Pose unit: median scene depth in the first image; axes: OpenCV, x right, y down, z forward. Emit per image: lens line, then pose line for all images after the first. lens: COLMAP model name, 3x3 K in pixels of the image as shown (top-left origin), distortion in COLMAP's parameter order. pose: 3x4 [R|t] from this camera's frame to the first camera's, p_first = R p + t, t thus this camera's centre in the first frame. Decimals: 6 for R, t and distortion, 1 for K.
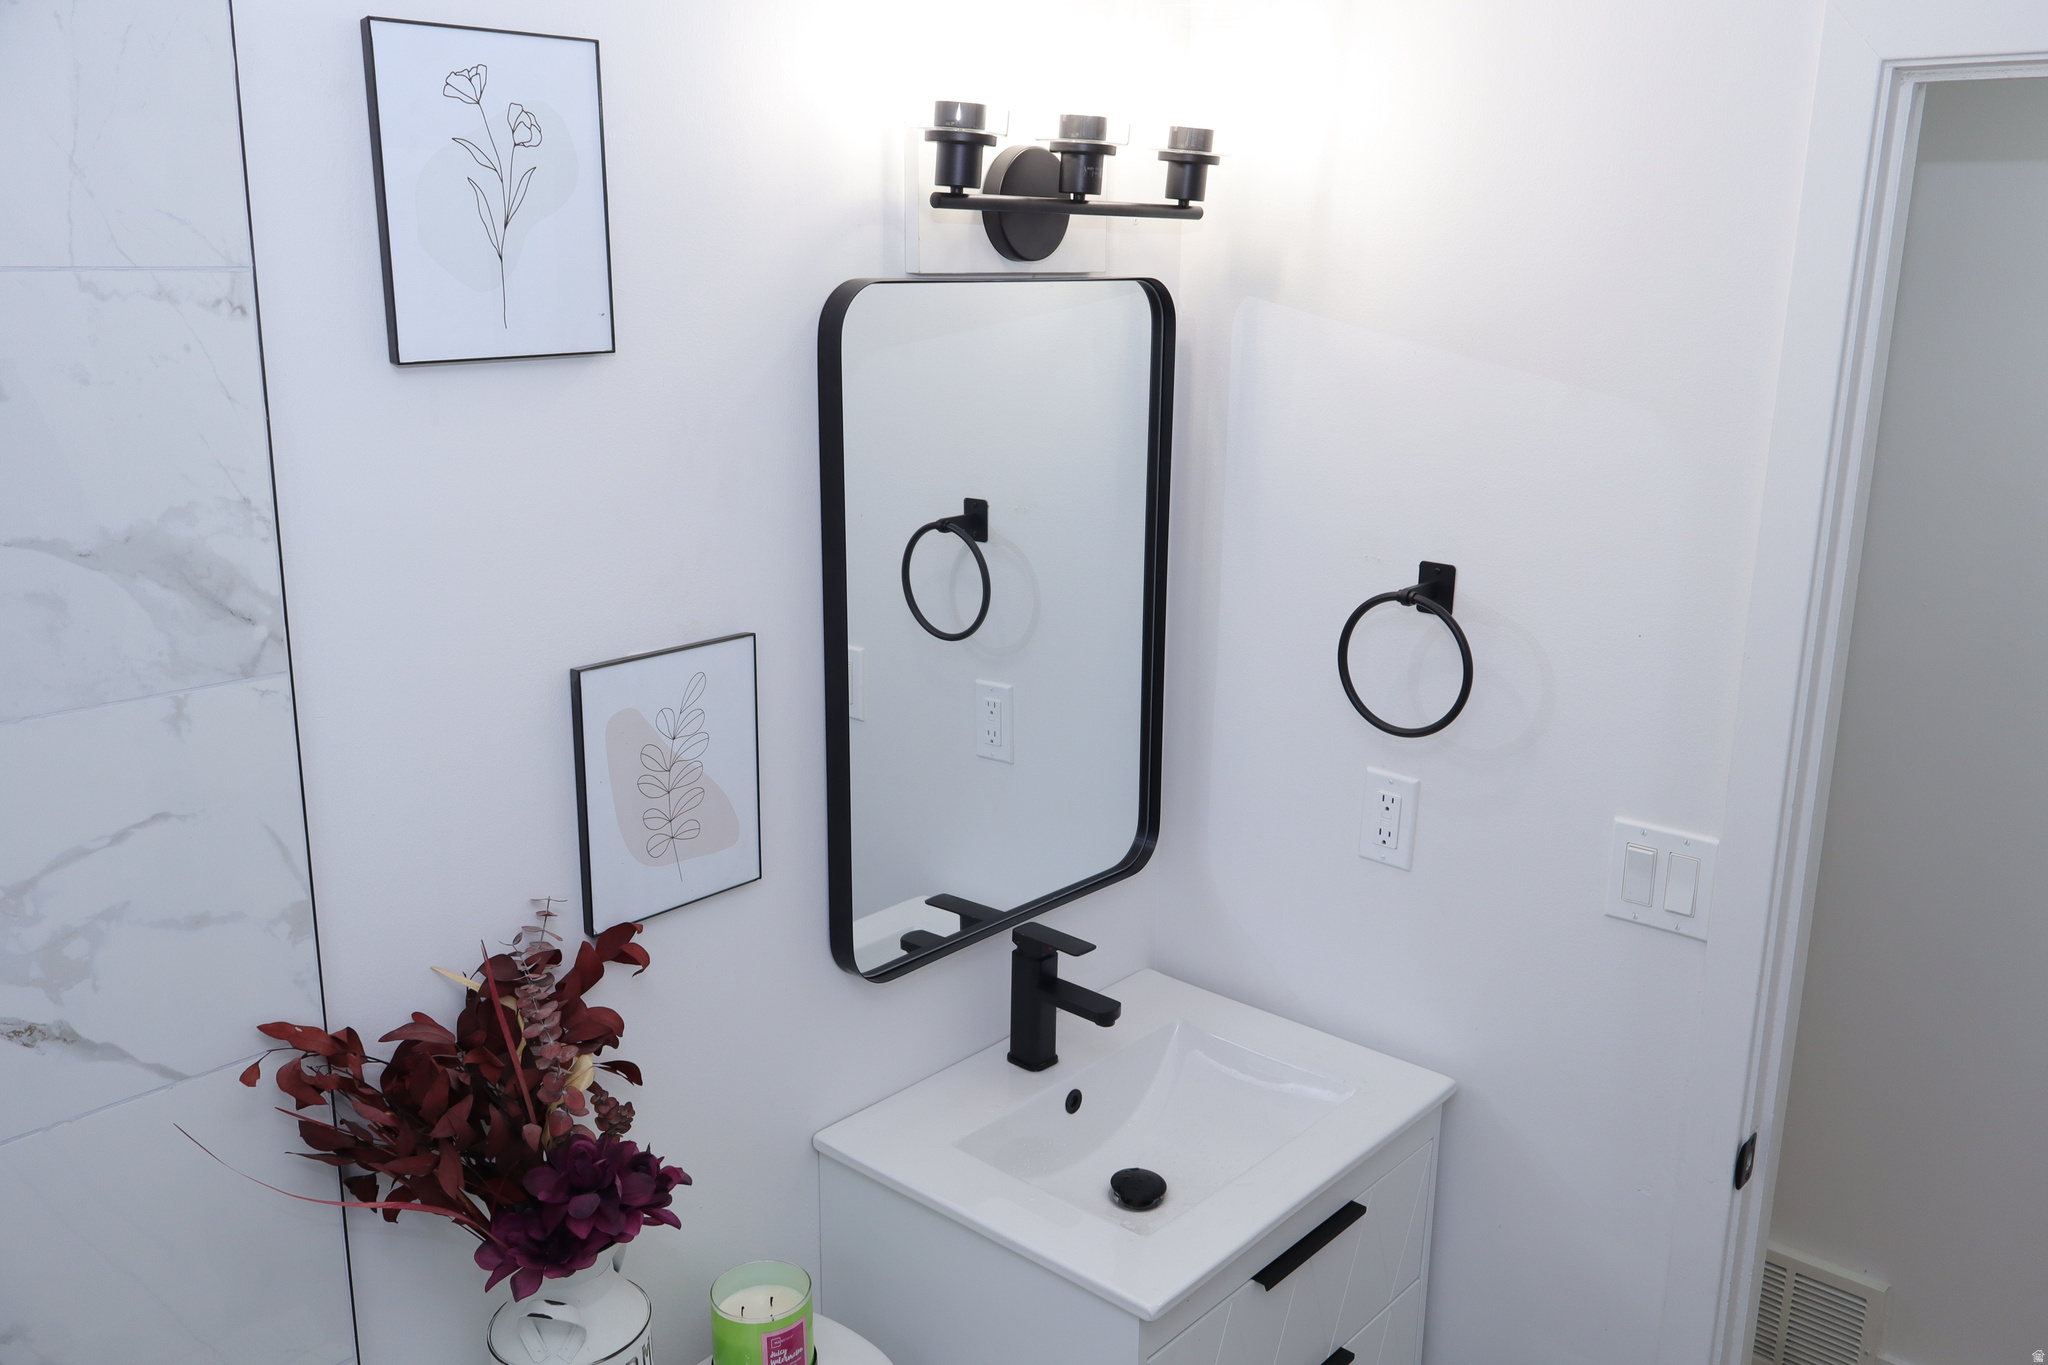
lens RADIAL K [[1719.8, 0, 1023.5], [0, 1719.8, 681.9], [0, 0, 1]] dist [-0.001443, 0.005067]
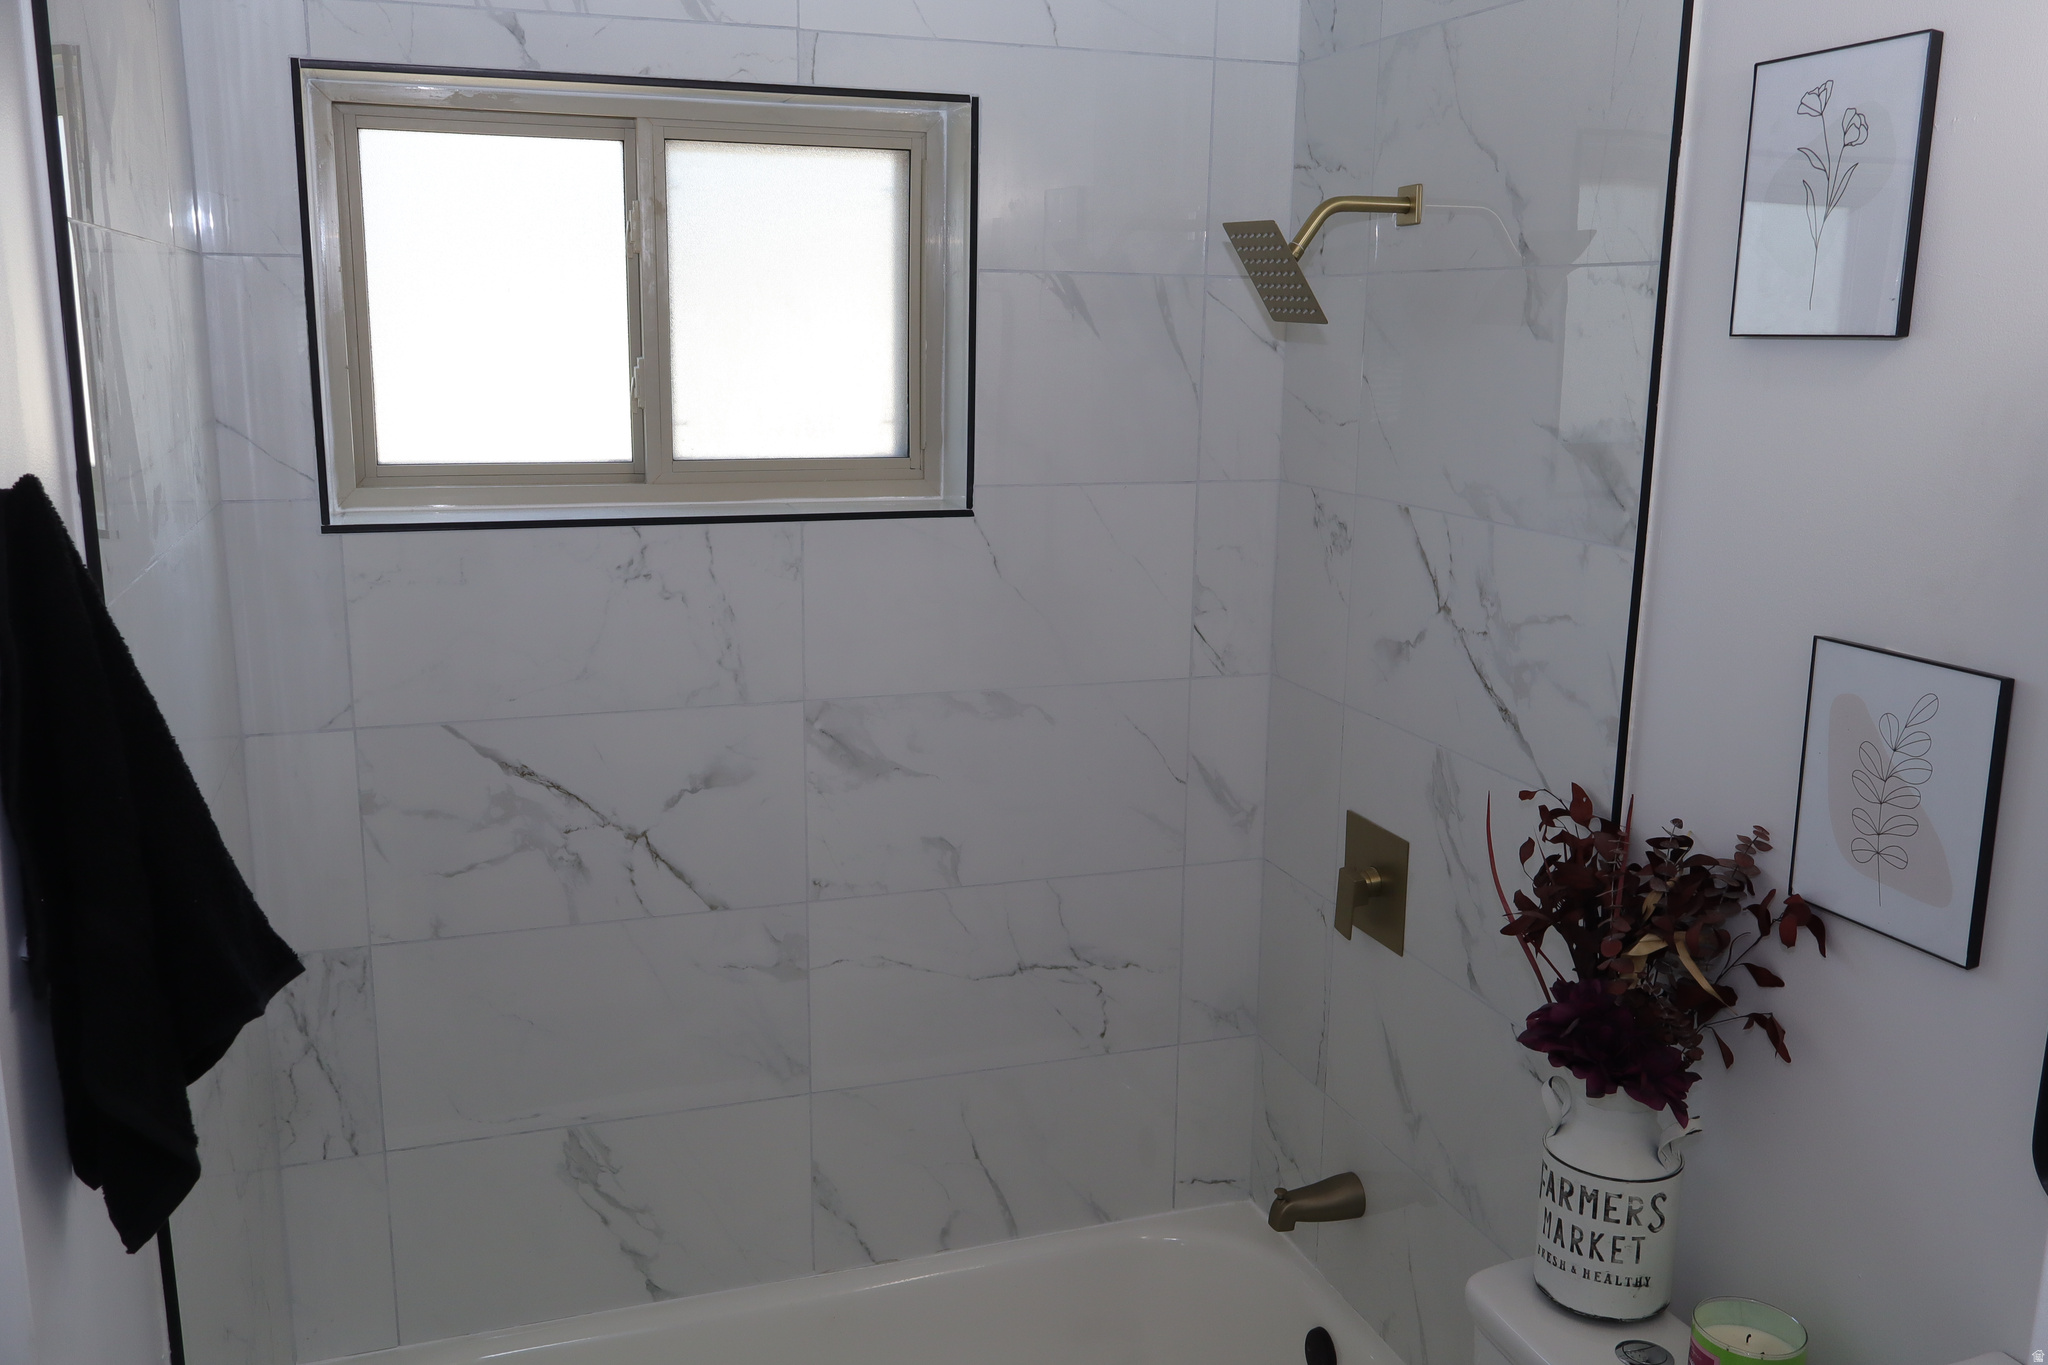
lens RADIAL K [[1719.8, 0, 1024.3], [0, 1719.8, 682.6], [0, 0, 1]] dist [-0.001443, 0.005067]
pose [[-0.505302, 0.160288, -0.847925, 1.009755], [-0.231190, 0.921533, 0.311975, -0.224617], [0.831397, 0.353674, -0.428595, 1.202212]]
